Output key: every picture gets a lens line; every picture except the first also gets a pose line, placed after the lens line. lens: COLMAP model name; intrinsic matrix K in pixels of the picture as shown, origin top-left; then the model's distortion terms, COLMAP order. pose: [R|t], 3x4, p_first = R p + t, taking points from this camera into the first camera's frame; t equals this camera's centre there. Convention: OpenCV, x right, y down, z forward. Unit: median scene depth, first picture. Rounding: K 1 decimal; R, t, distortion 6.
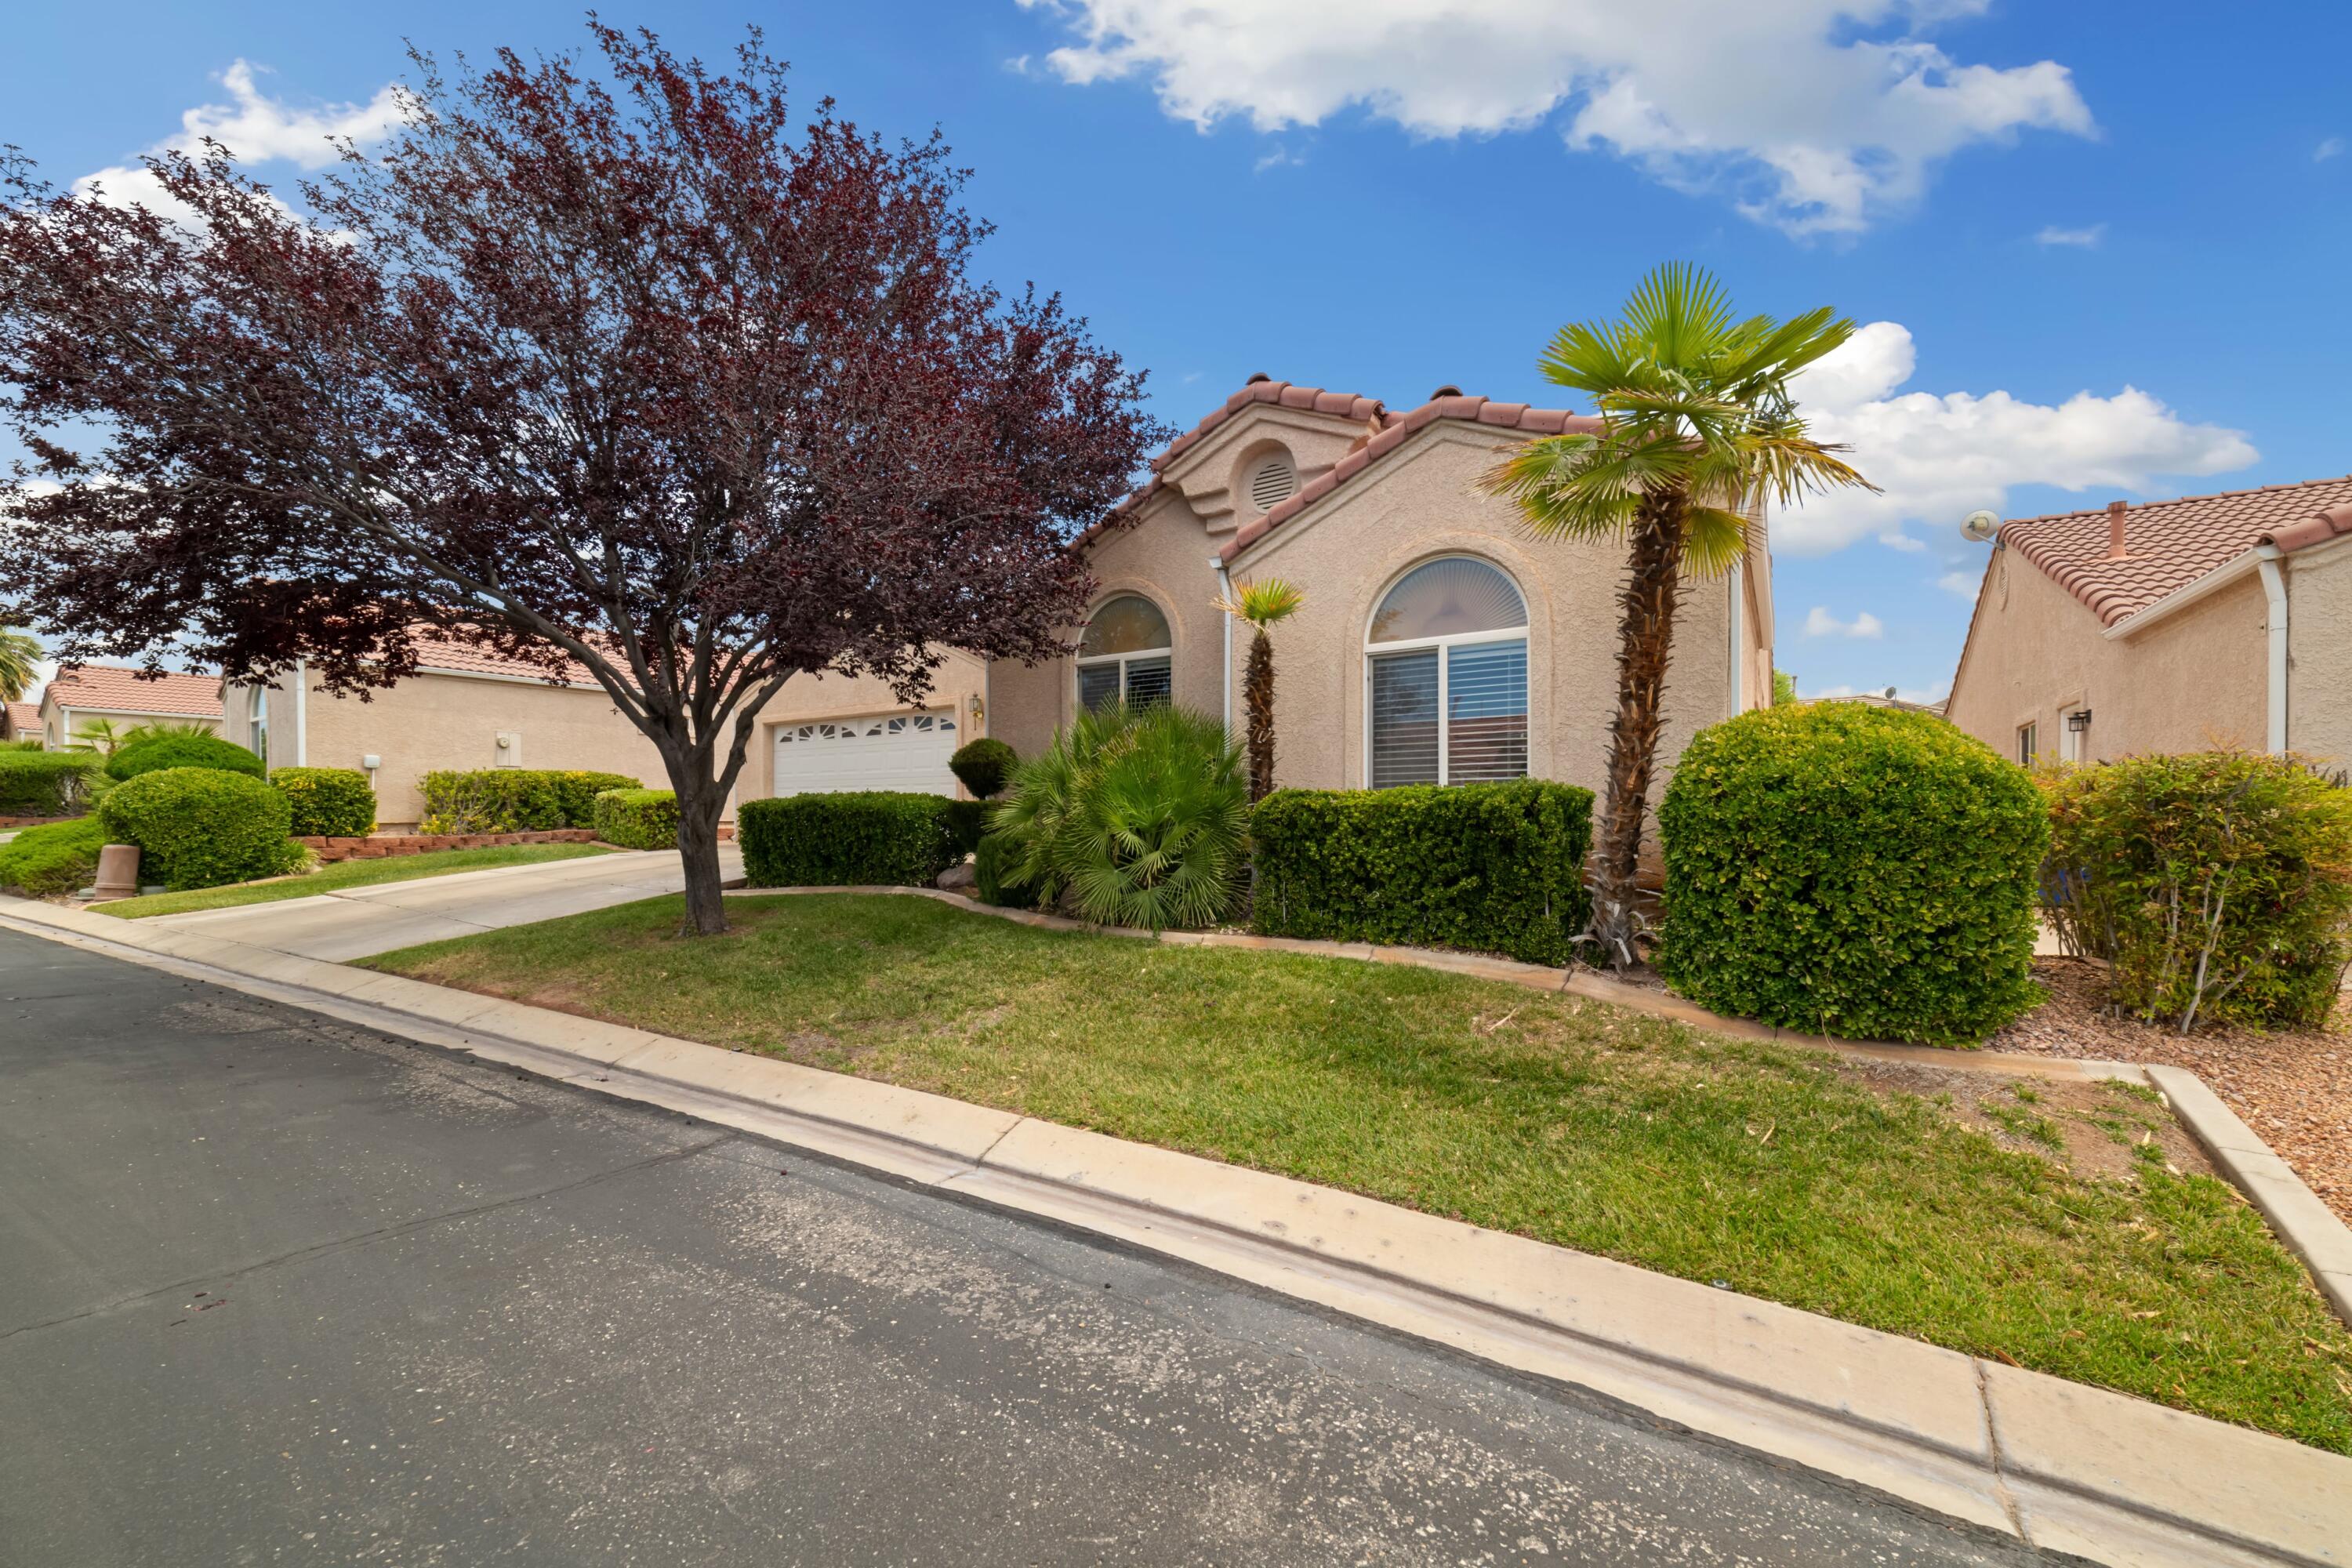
lens RADIAL K [[908.6, 0, 1199.5], [0, 908.6, 801.4], [0, 0, 1]] dist [-0.001714, 0.001230]
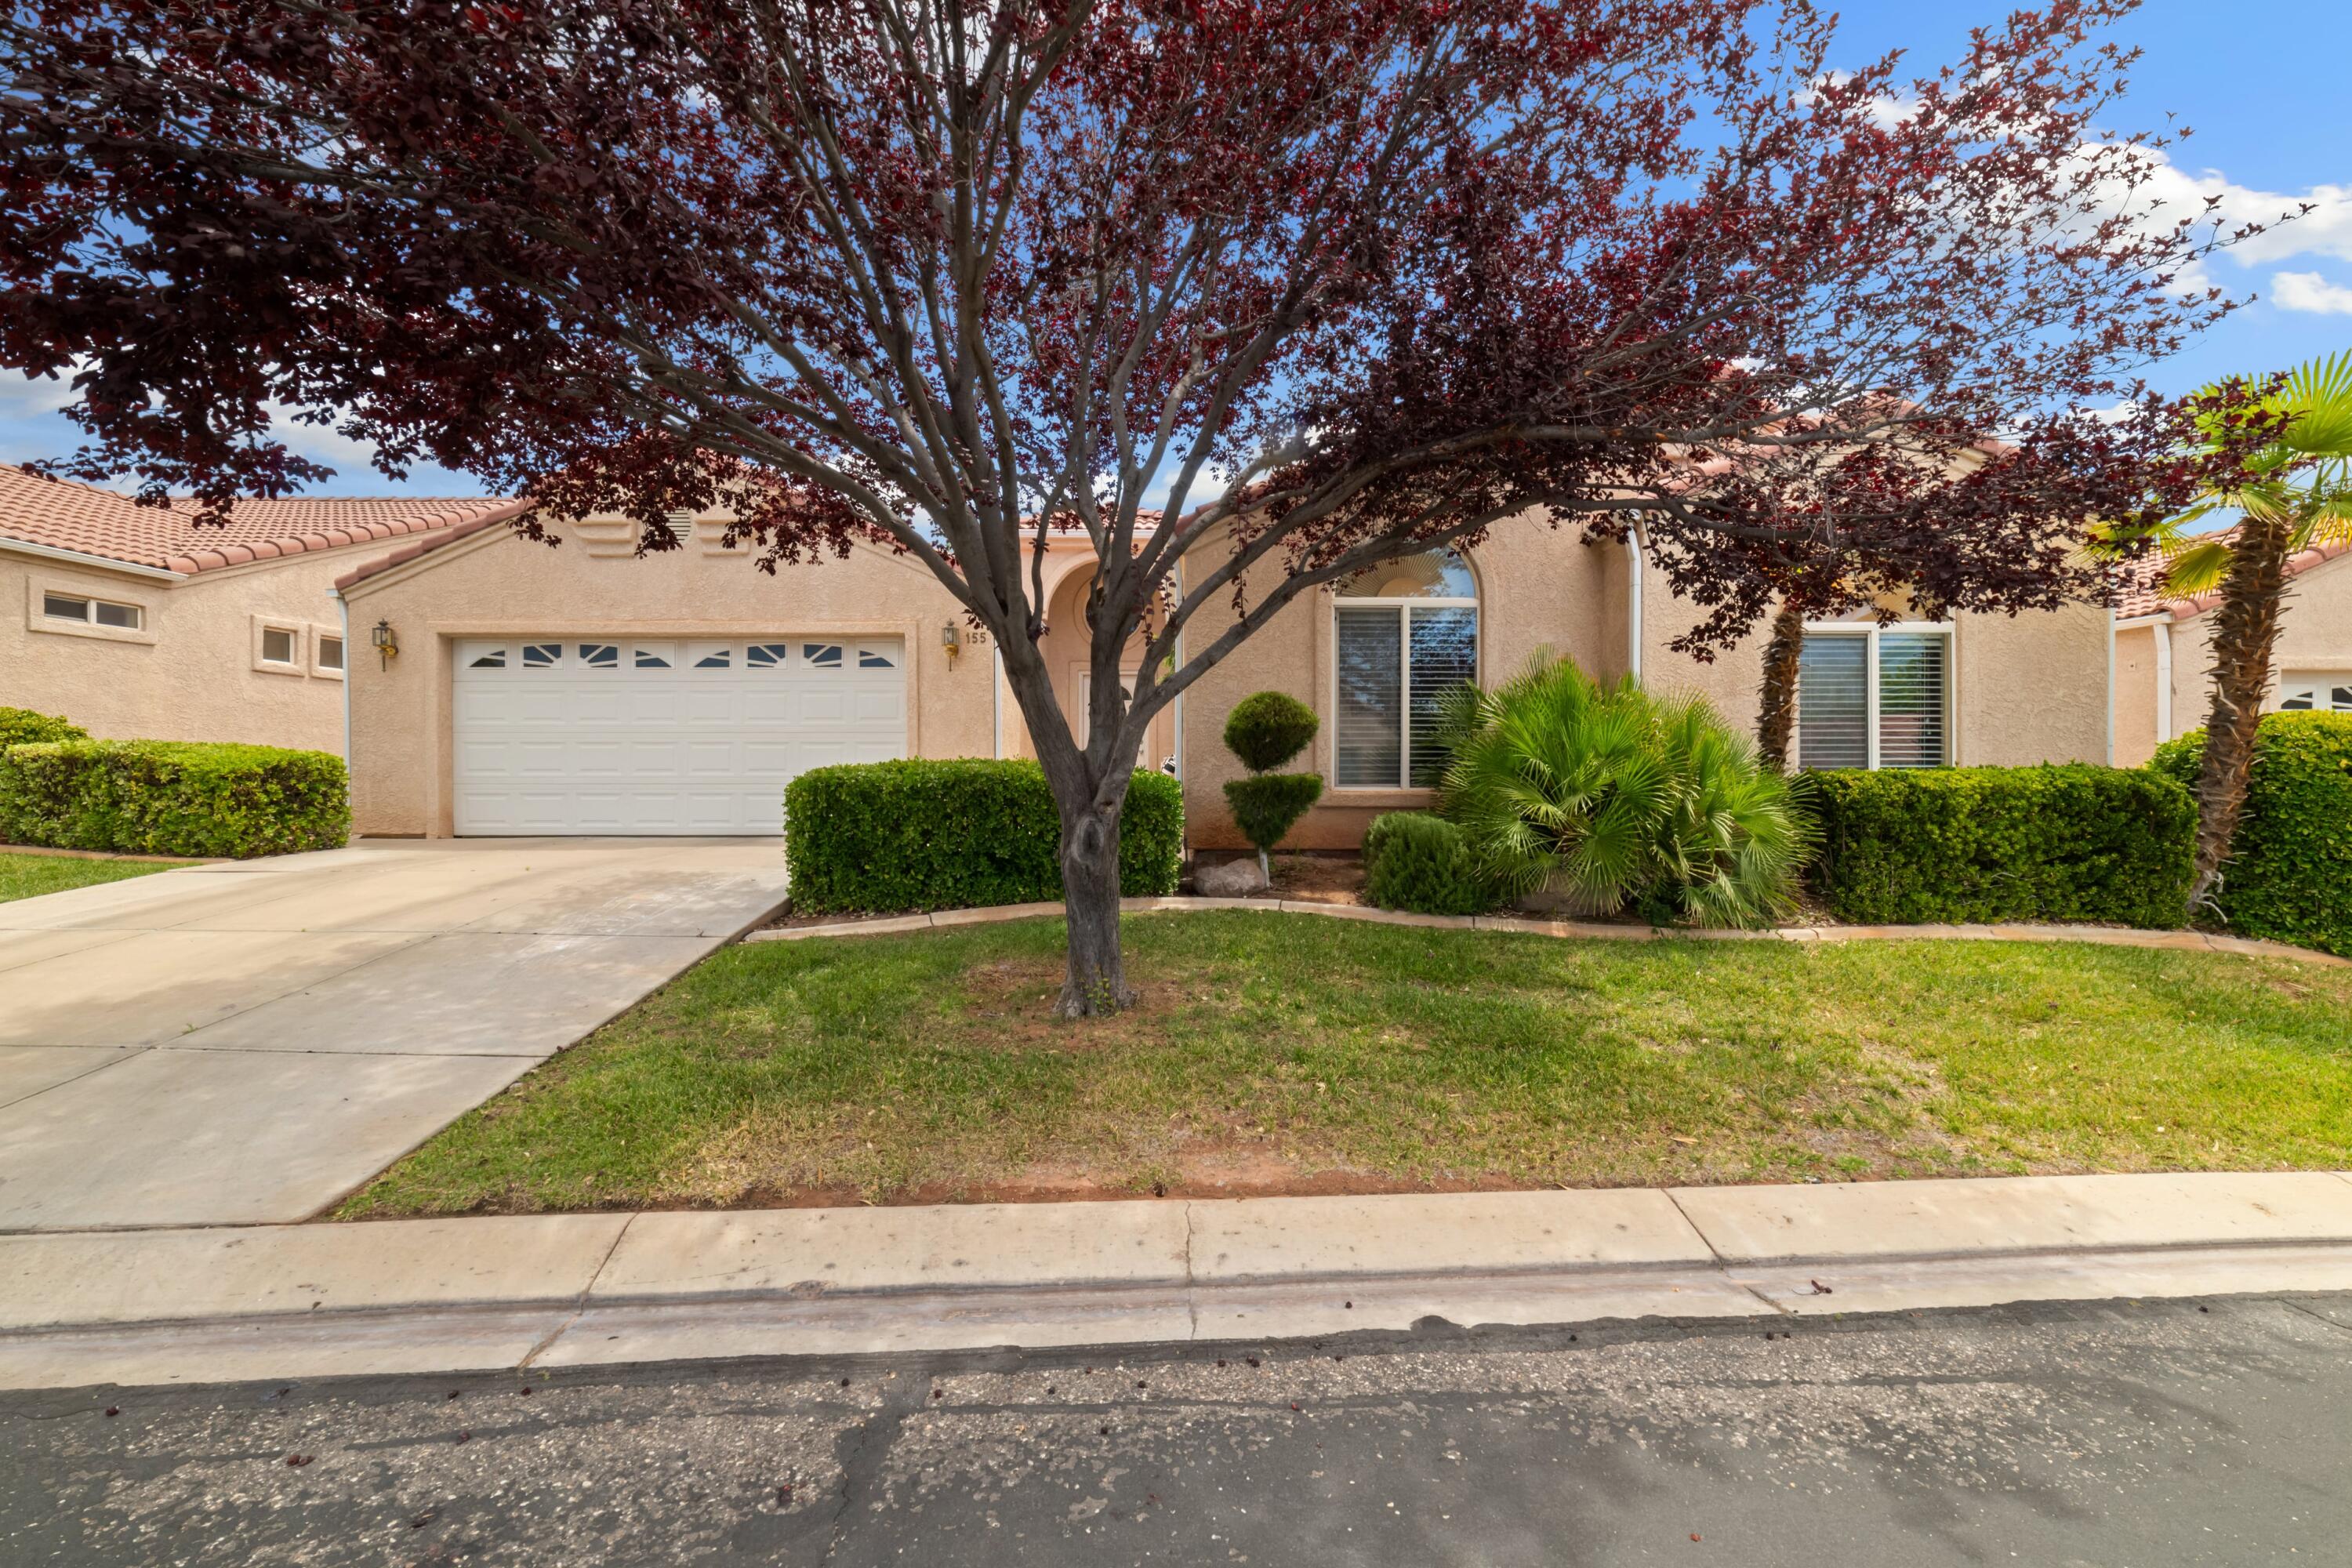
lens RADIAL K [[908.6, 0, 1179.5], [0, 908.6, 773.7], [0, 0, 1]] dist [-0.001714, 0.001230]
pose [[0.832505, -0.003161, 0.554009, -0.721443], [-0.007644, 0.999823, 0.017192, -0.014159], [-0.553965, -0.018547, 0.832333, 0.414231]]
